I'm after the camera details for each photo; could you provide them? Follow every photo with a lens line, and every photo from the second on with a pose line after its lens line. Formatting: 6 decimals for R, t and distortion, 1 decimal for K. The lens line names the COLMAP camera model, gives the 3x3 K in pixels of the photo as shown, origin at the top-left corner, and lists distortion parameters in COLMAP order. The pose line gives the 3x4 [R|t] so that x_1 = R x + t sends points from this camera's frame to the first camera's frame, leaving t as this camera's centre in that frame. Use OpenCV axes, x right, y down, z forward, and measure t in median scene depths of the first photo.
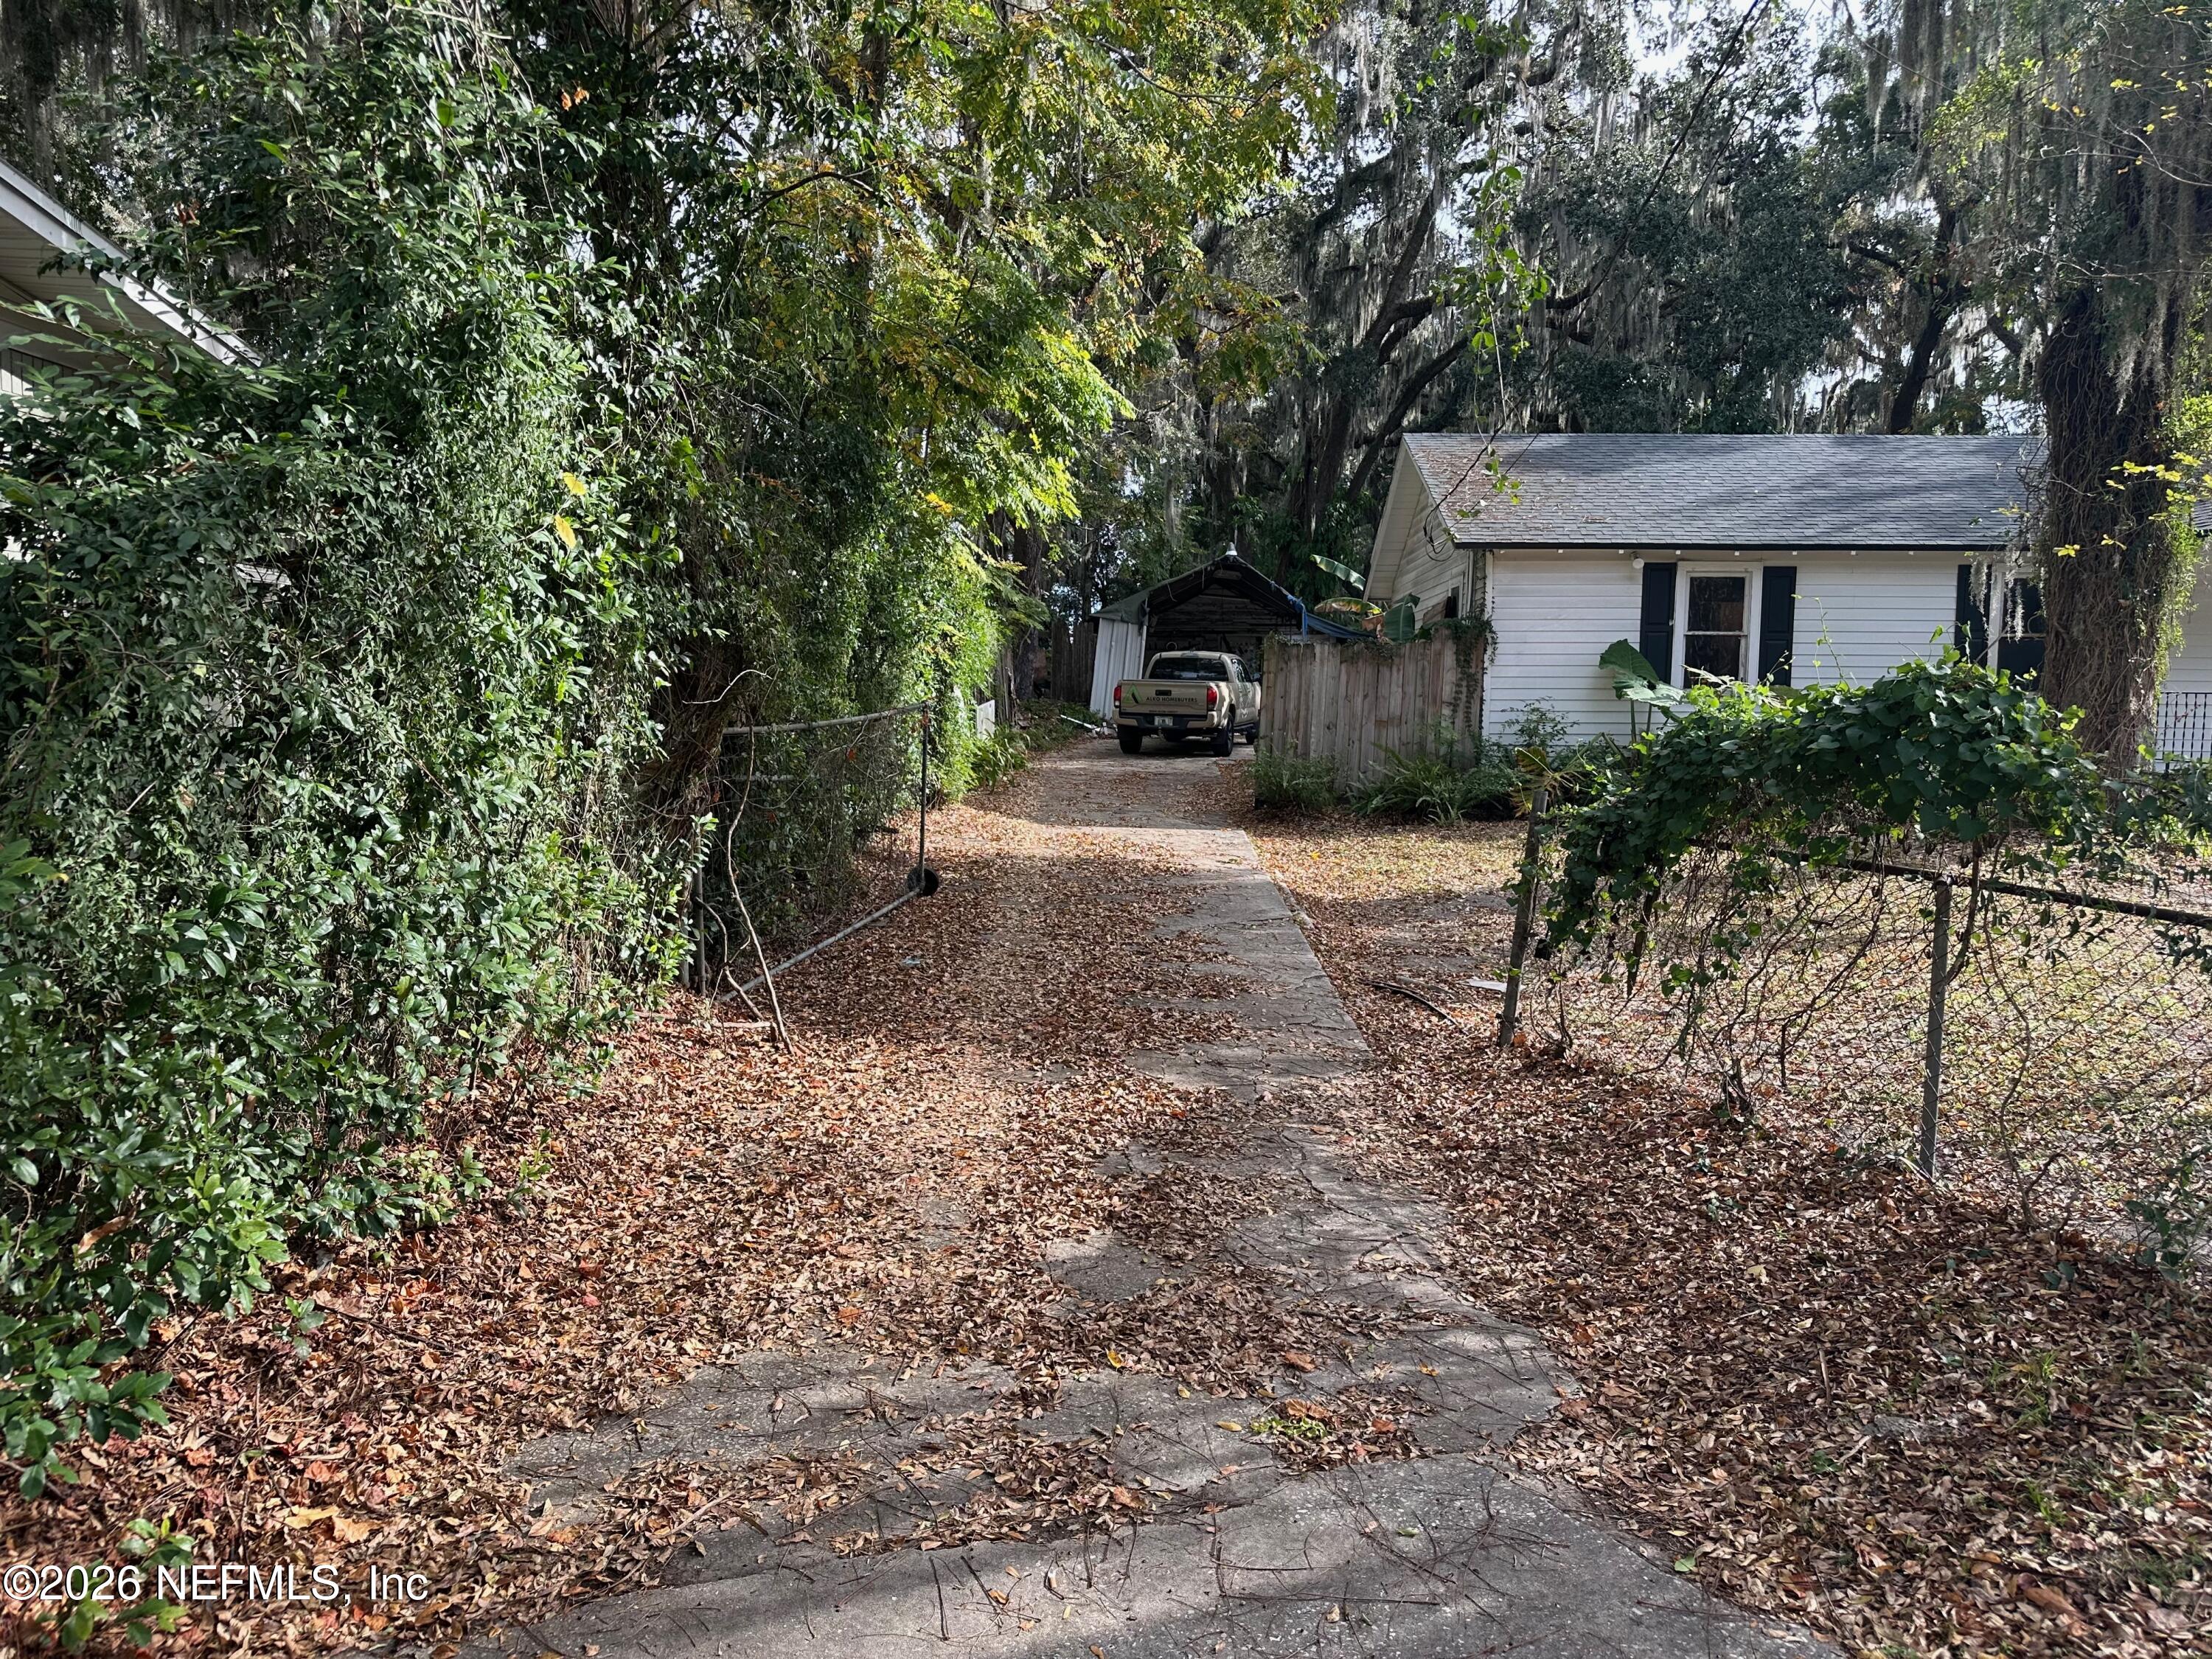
lens RADIAL K [[1545.4, 0, 1100.0], [0, 1545.4, 821.4], [0, 0, 1]] dist [0.164301, -0.236200]
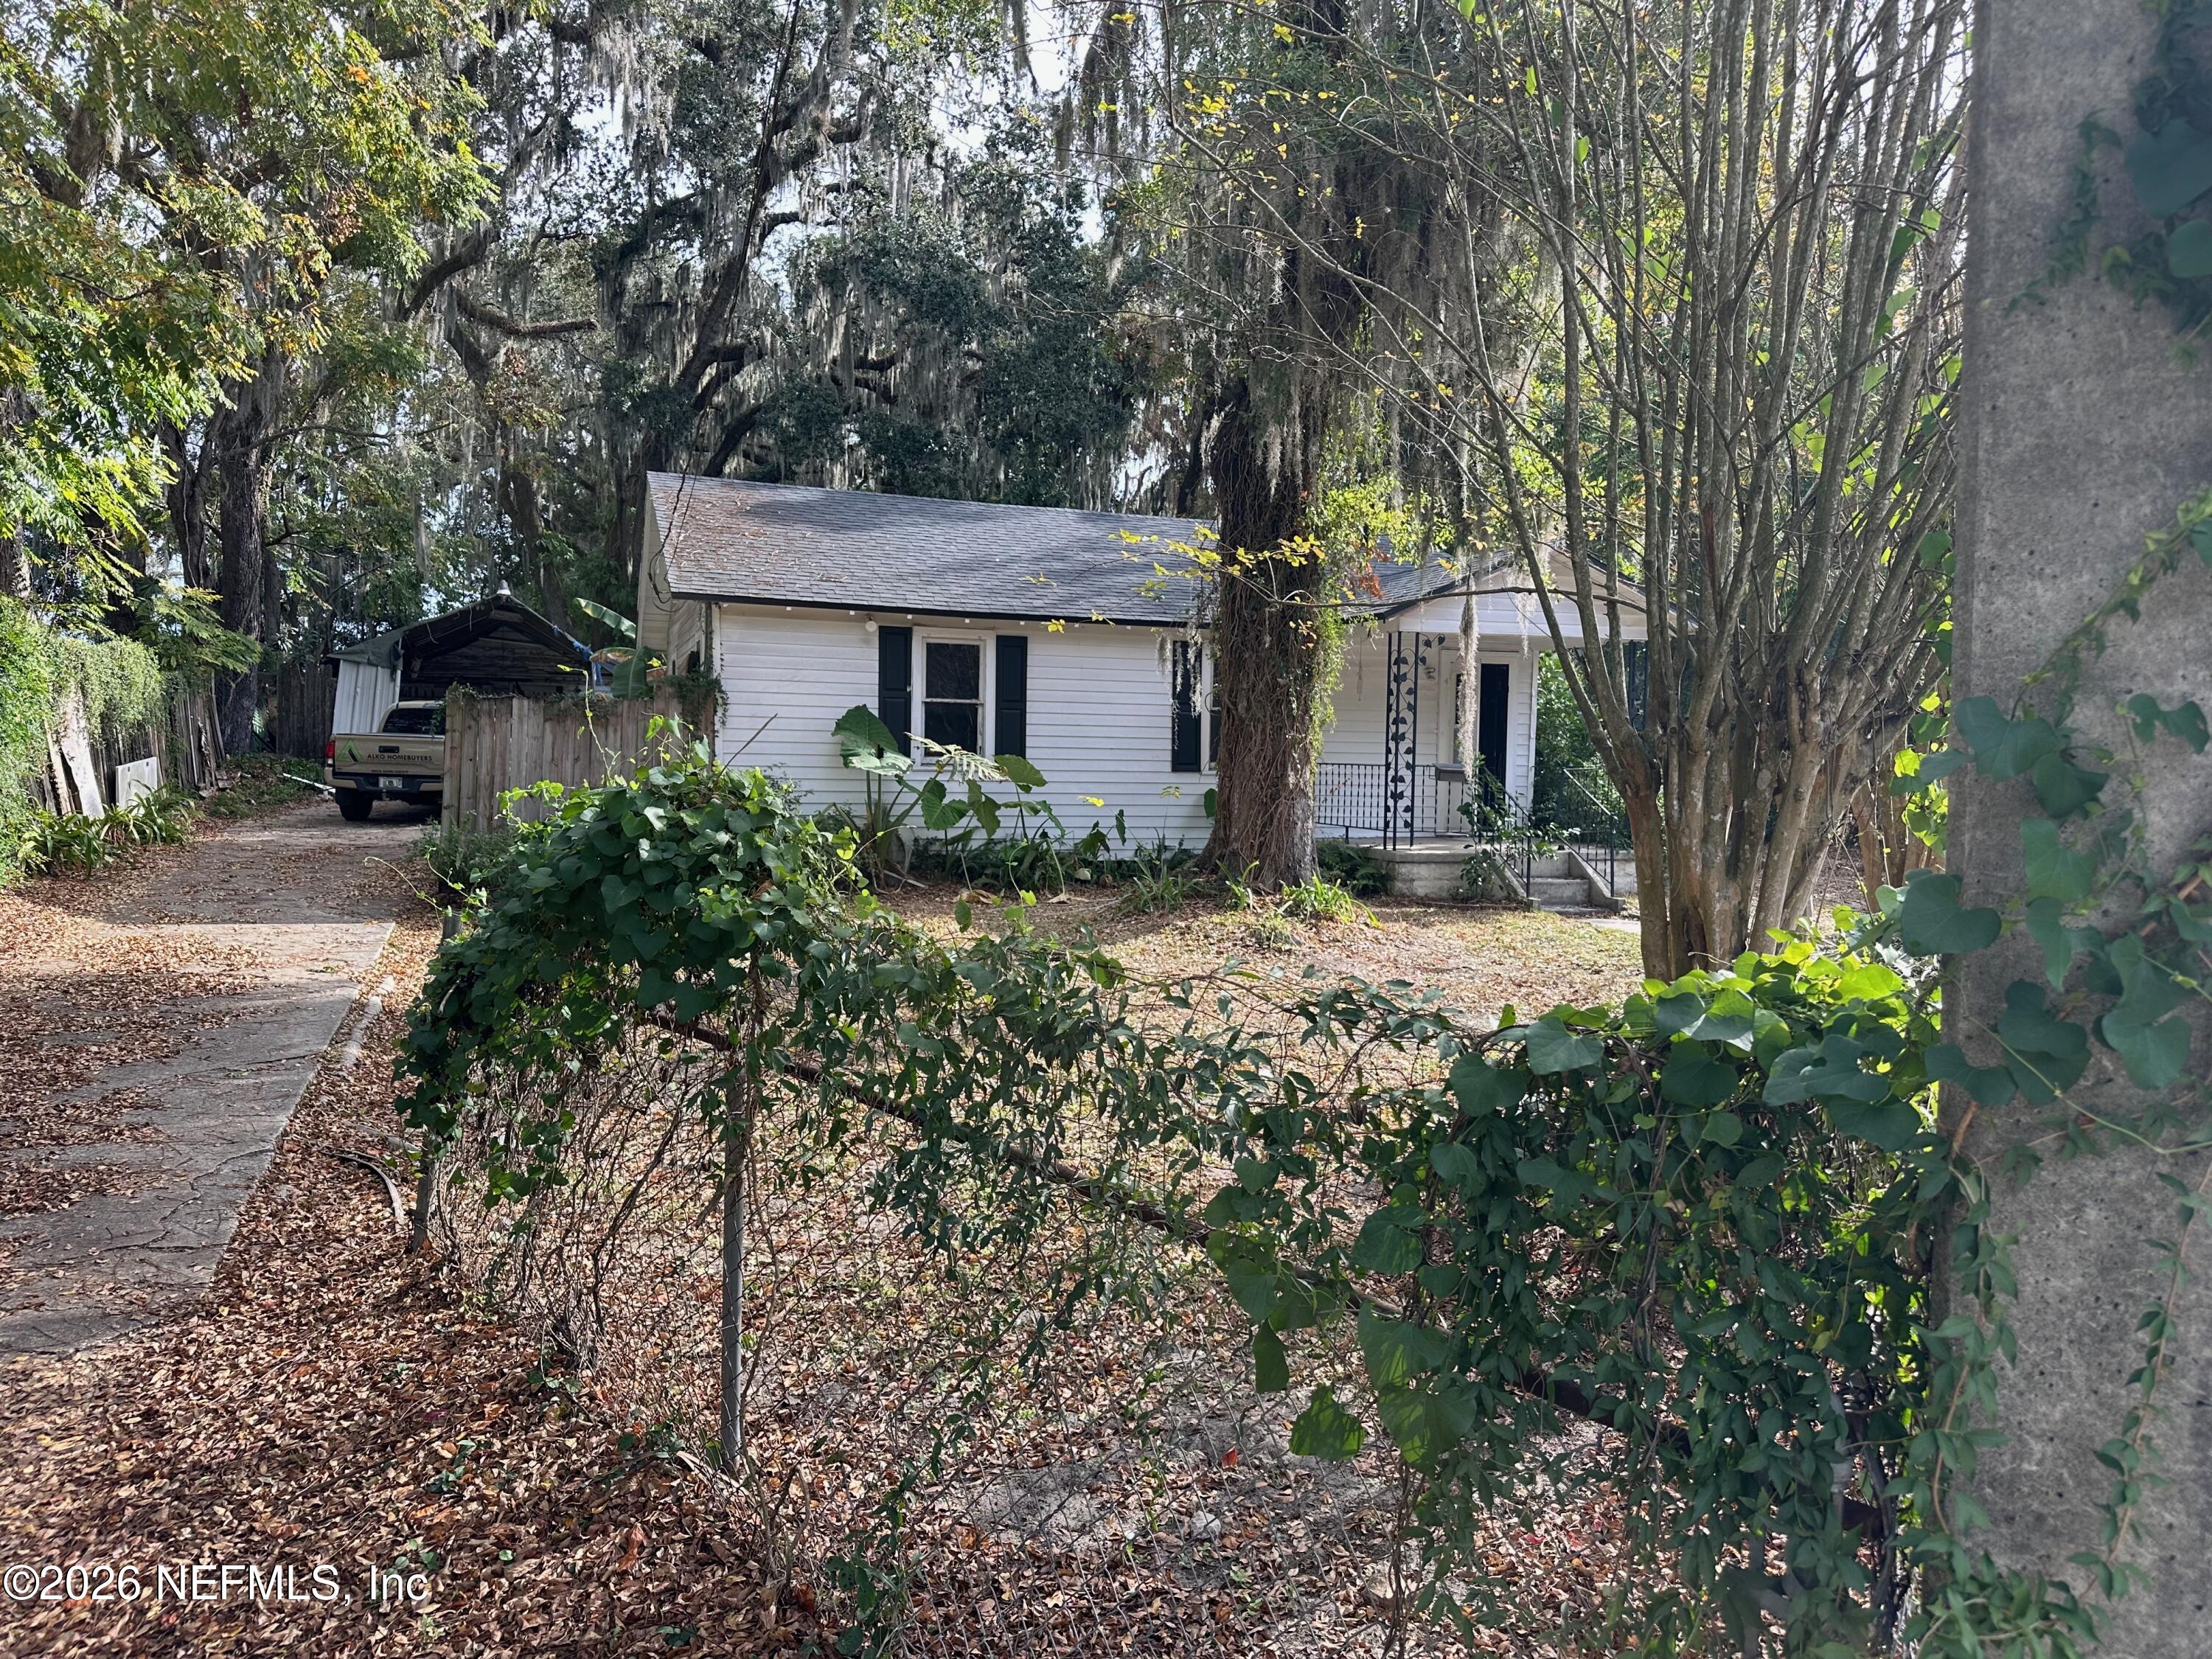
lens RADIAL K [[1564.9, 0, 1089.4], [0, 1564.9, 836.7], [0, 0, 1]] dist [0.091942, -0.099715]
pose [[0.931759, -0.012613, 0.362858, 0.114782], [0.021586, 0.999553, -0.020684, -0.012821], [-0.362435, 0.027106, 0.931615, 0.066092]]
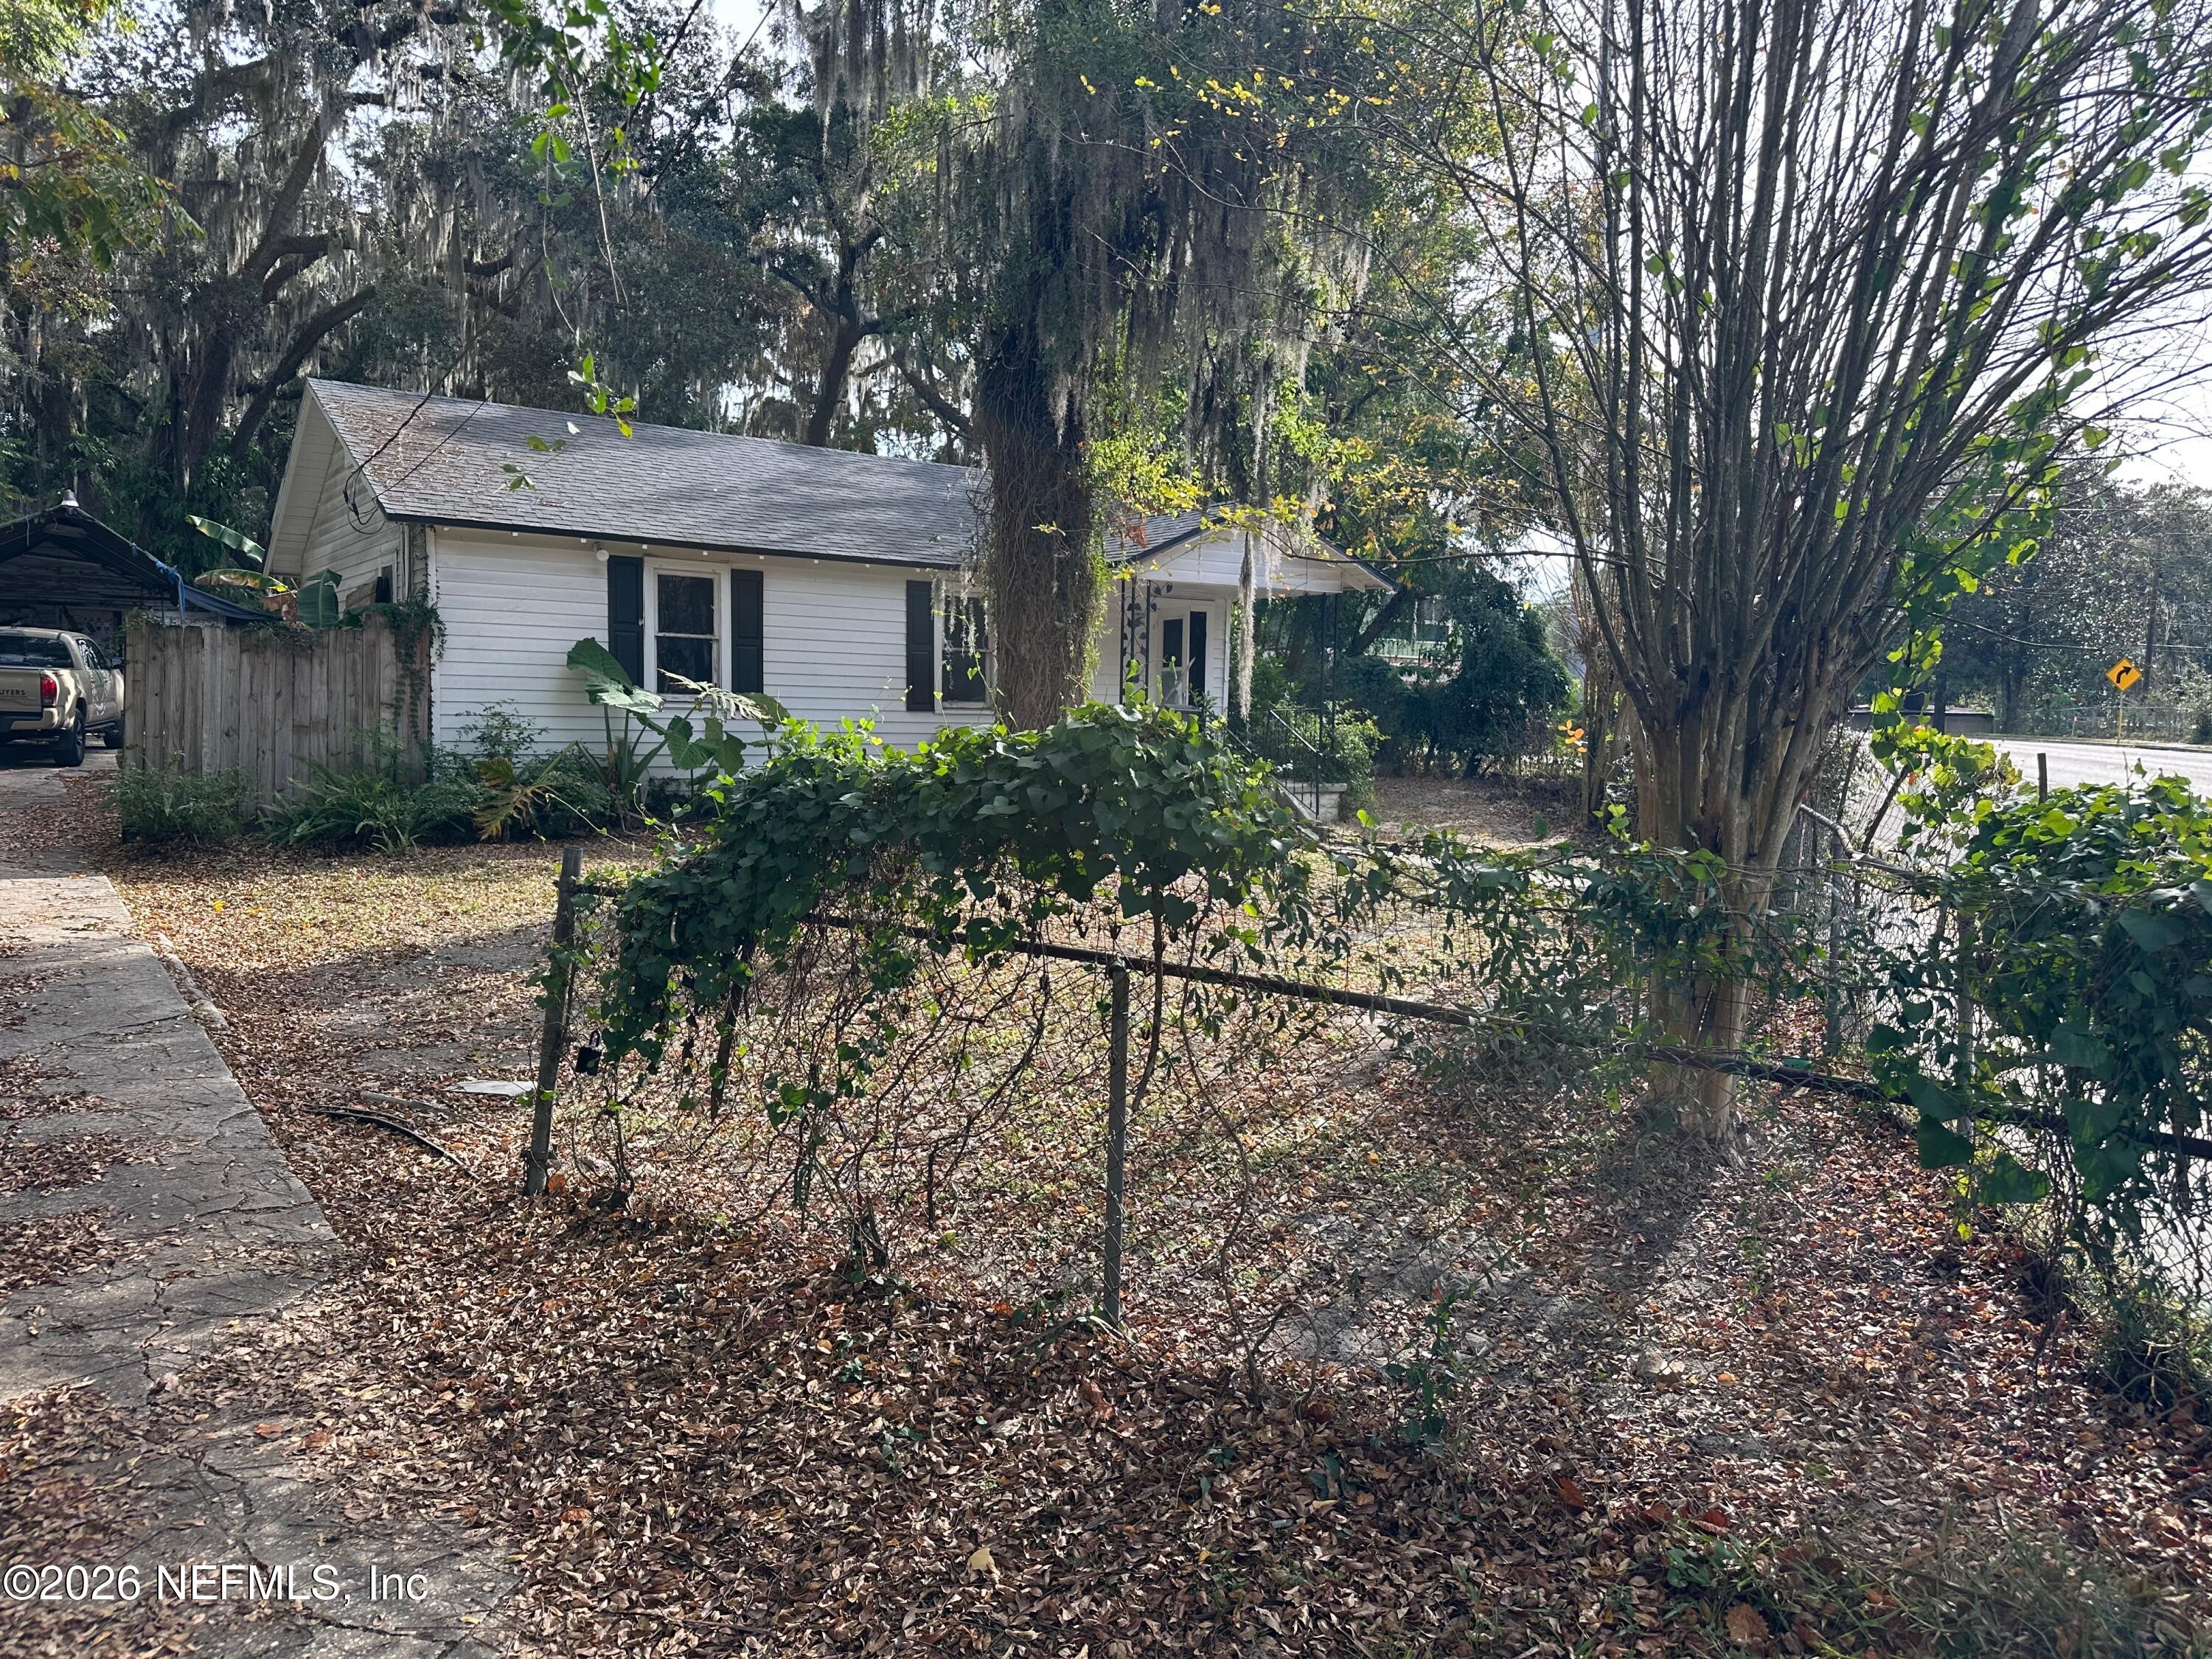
lens RADIAL K [[1578.1, 0, 1106.0], [0, 1578.1, 829.5], [0, 0, 1]] dist [0.039300, -0.043594]
pose [[0.793265, -0.039842, 0.607572, 0.009545], [0.034787, 0.999193, 0.020103, -0.013383], [-0.607882, 0.005188, 0.794010, 0.095222]]
